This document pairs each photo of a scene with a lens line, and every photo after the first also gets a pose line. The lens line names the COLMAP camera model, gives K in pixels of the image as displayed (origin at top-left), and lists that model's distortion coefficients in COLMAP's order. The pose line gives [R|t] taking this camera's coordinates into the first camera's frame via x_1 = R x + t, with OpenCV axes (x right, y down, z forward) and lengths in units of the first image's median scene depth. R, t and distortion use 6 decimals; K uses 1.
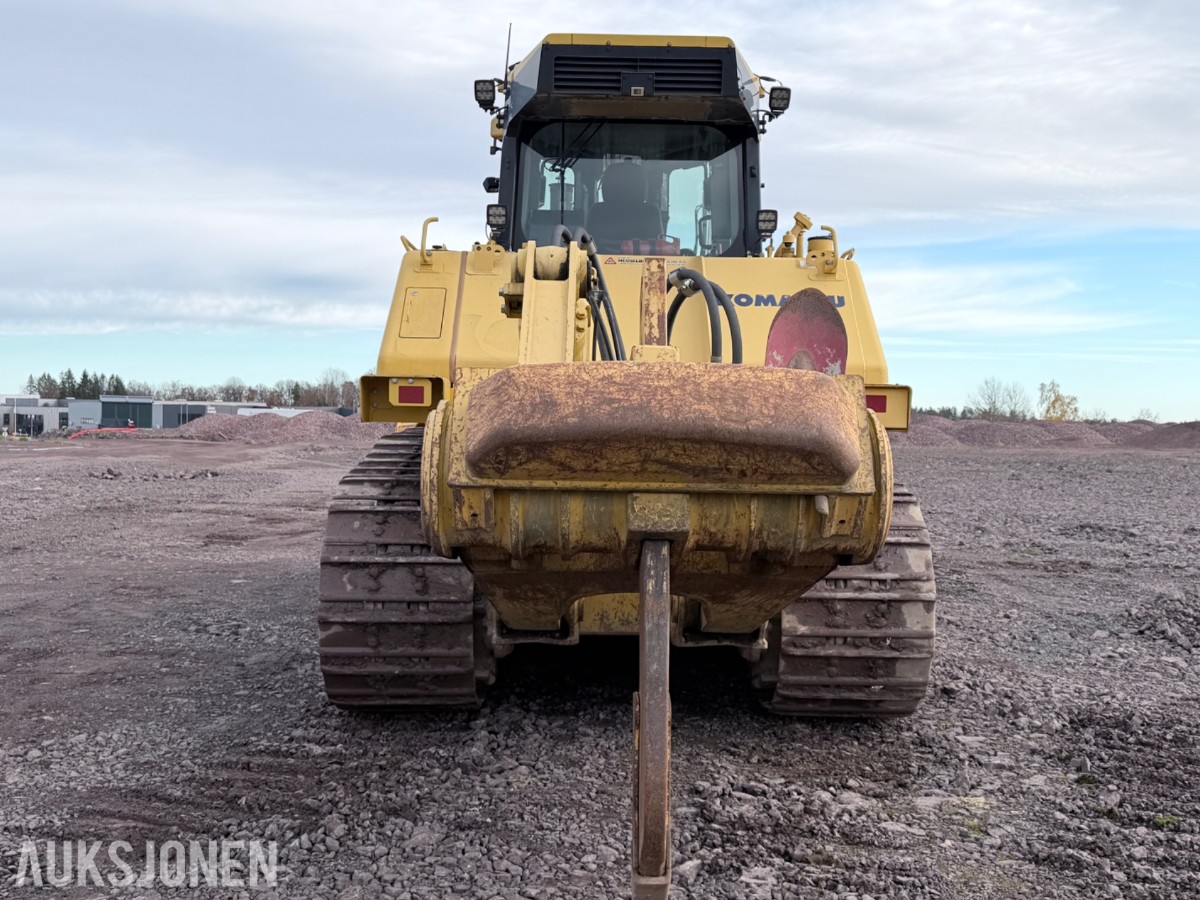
lens RADIAL K [[1205.4, 0, 607.2], [0, 1205.4, 447.7], [0, 0, 1]] dist [0.074105, 0.000000]
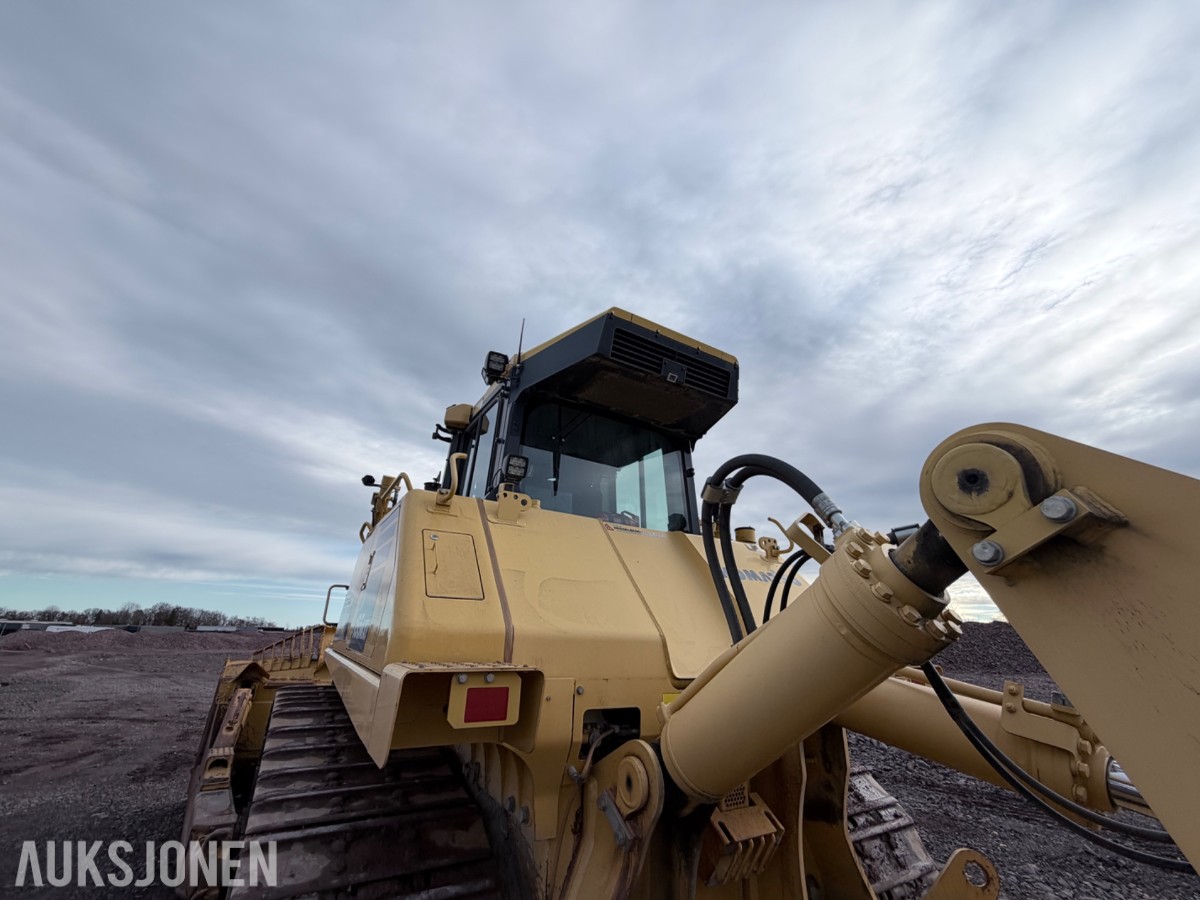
lens RADIAL K [[478.9, 0, 604.0], [0, 478.9, 450.8], [0, 0, 1]] dist [-0.000108, 0.000201]
pose [[0.862552, 0.187164, 0.470078, -0.217701], [0.005695, 0.925416, -0.378910, -0.062627], [-0.505936, 0.329507, 0.797153, 0.680326]]
